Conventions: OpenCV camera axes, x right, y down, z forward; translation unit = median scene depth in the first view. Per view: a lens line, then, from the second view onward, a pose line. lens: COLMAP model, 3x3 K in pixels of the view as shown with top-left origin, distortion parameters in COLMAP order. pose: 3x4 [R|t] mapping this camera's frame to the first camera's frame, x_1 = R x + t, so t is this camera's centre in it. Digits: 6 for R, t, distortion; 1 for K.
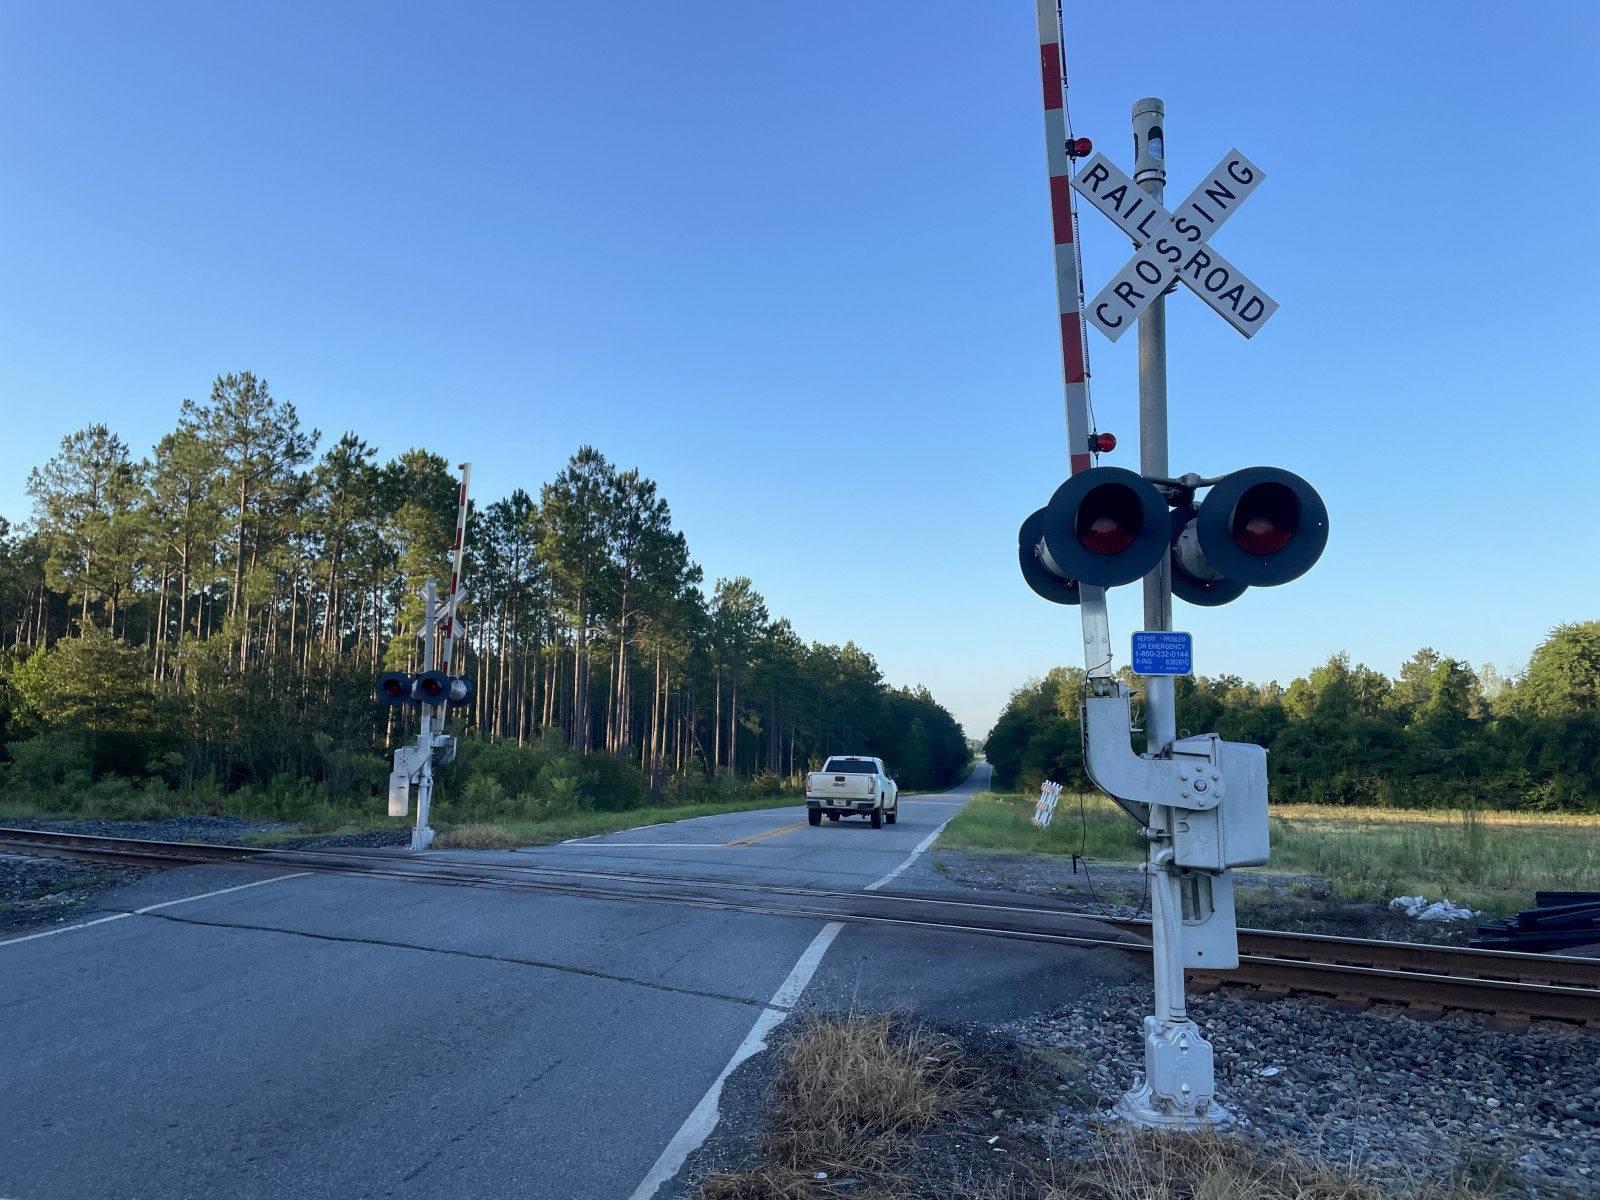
lens RADIAL K [[1182.6, 0, 800.5], [0, 1182.6, 586.5], [0, 0, 1]] dist [0.107388, -0.125209]
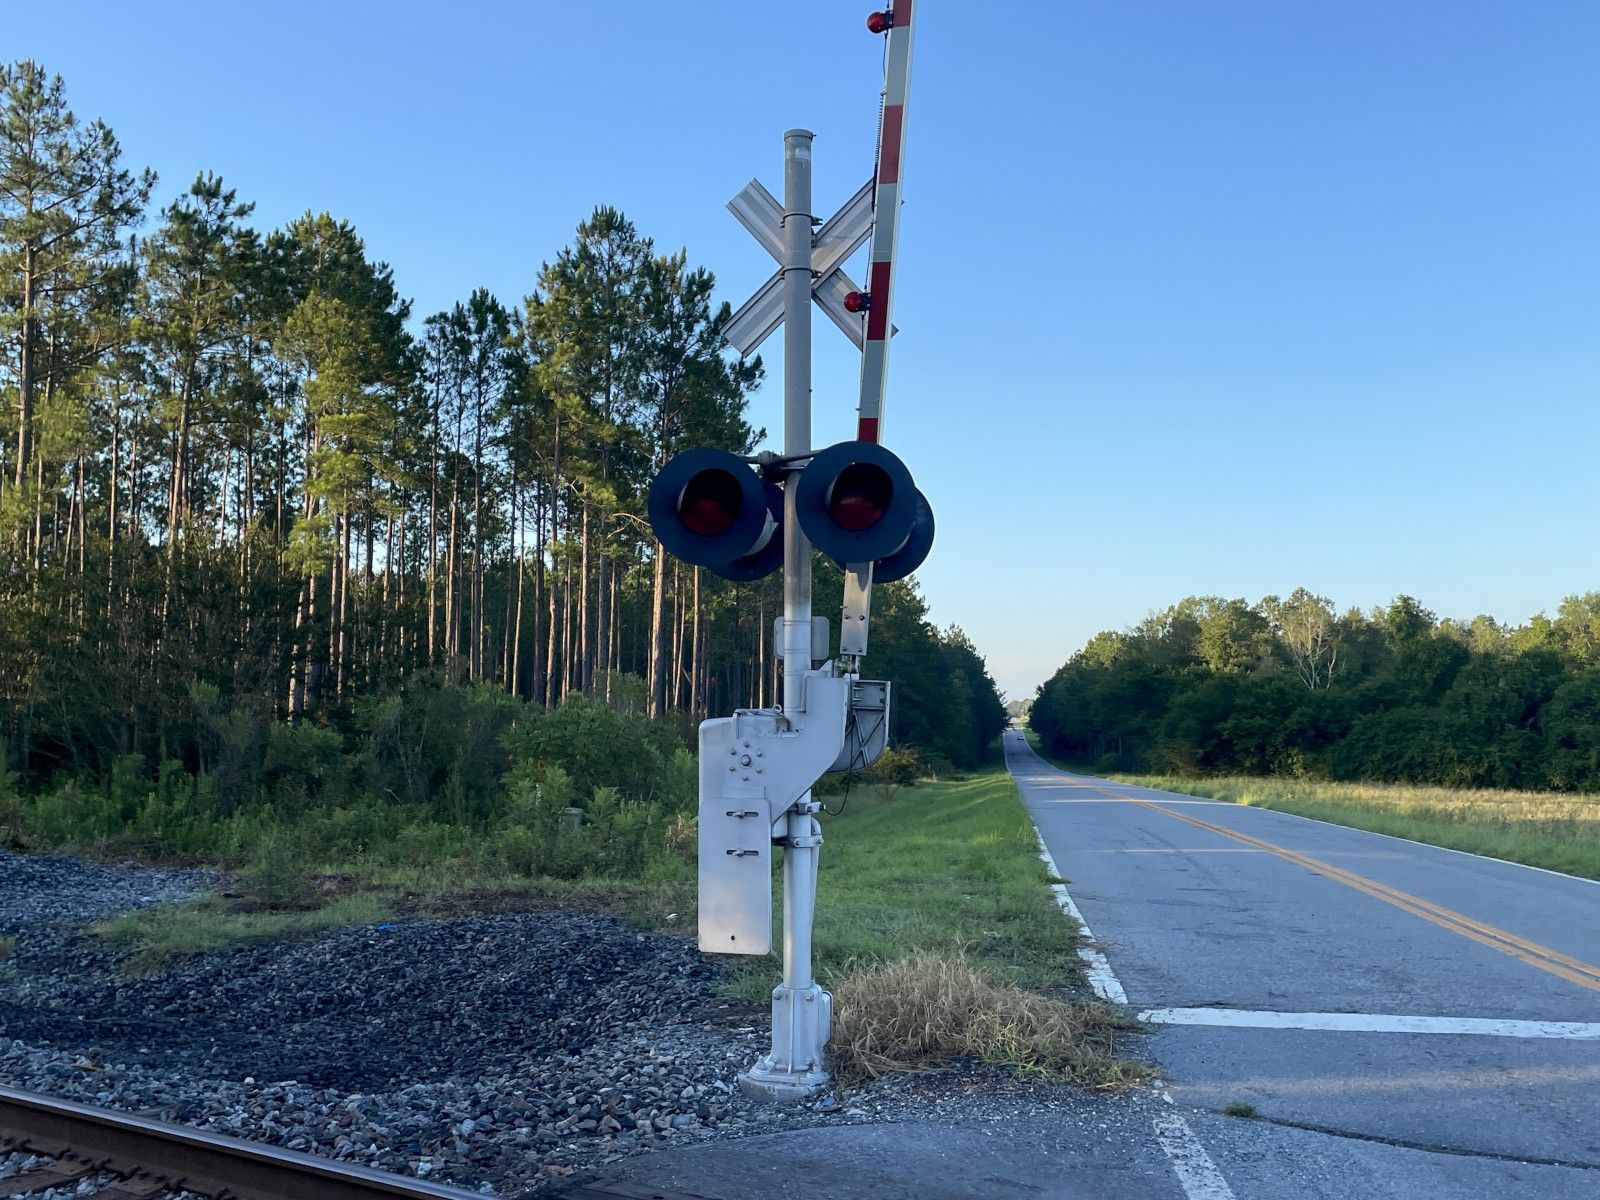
lens RADIAL K [[1564.1, 0, 799.7], [0, 1564.1, 607.7], [0, 0, 1]] dist [0.107158, -0.124146]
pose [[0.999695, 0.003794, 0.024386, -0.103448], [-0.005496, 0.997524, 0.070111, 0.026561], [-0.024059, -0.070224, 0.997241, 0.200578]]
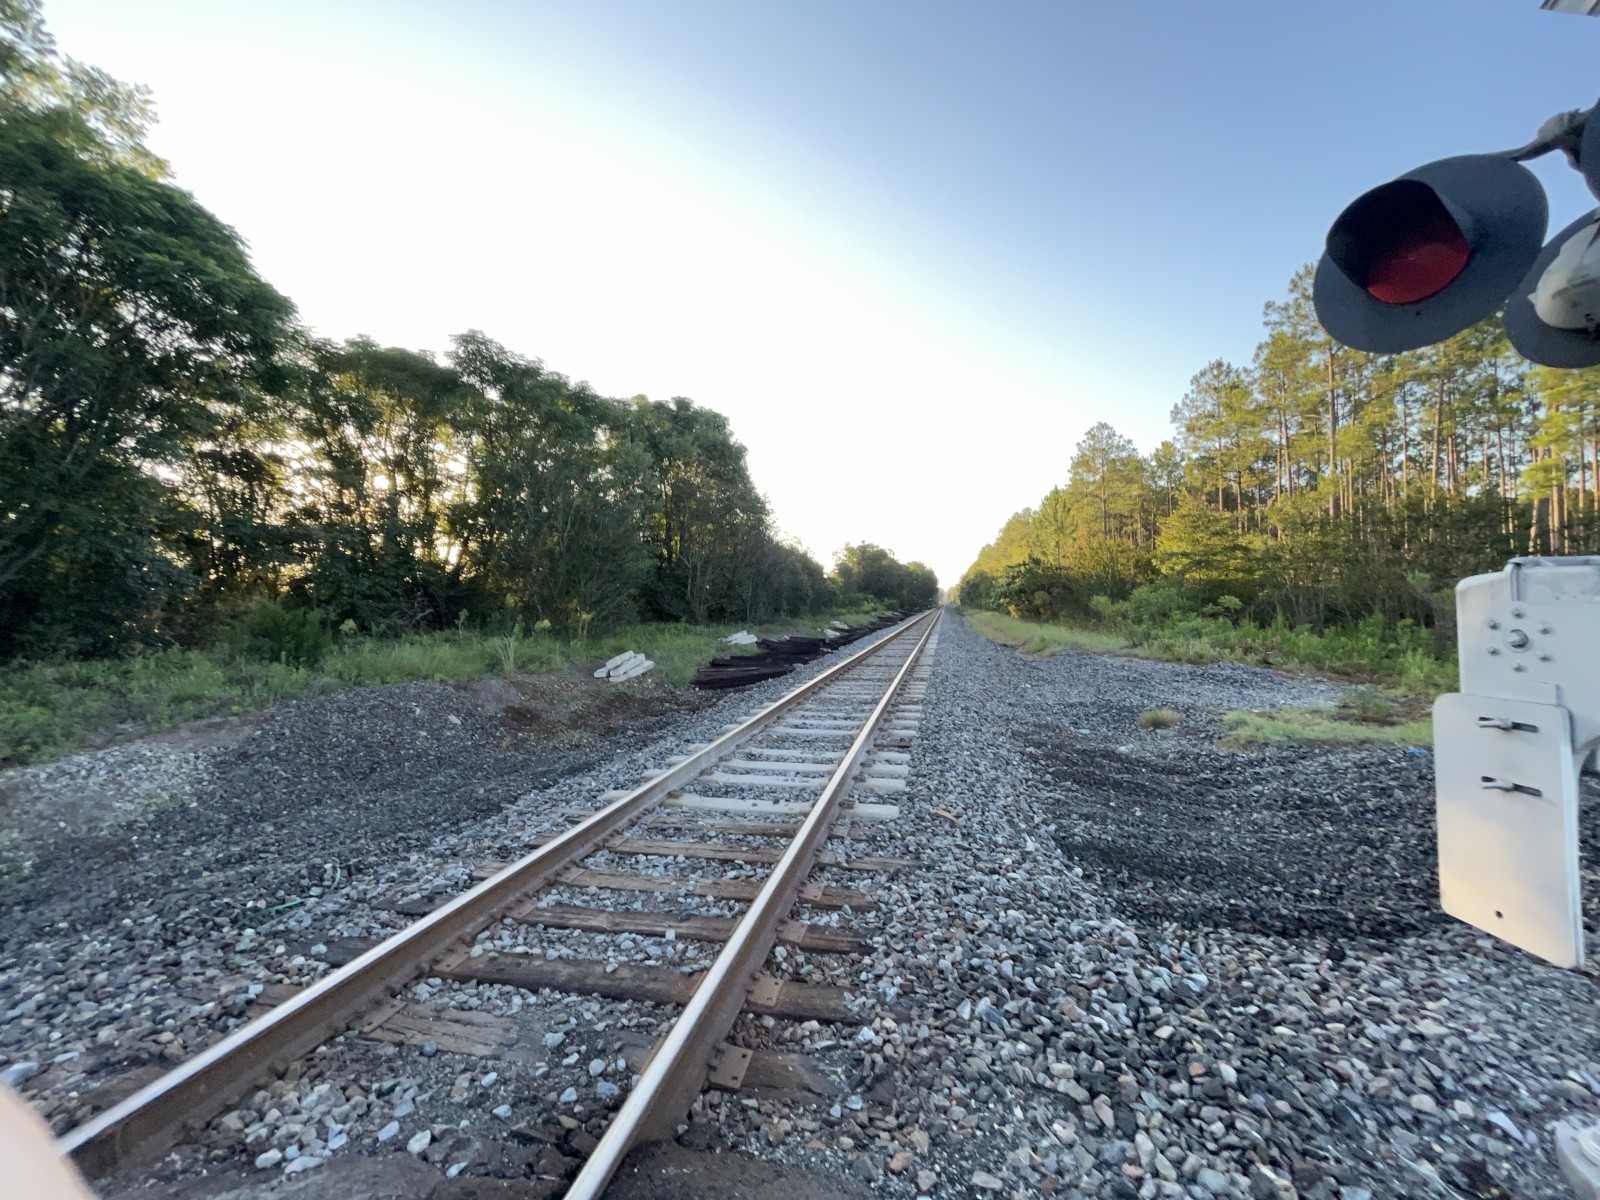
lens RADIAL K [[649.2, 0, 800.0], [0, 649.2, 600.0], [0, 0, 1]] dist [-0.001866, -0.000745]
pose [[0.376837, -0.016885, -0.926125, -0.089197], [0.147937, 0.988097, 0.042180, 0.038434], [0.914390, -0.152903, 0.374850, 0.276571]]
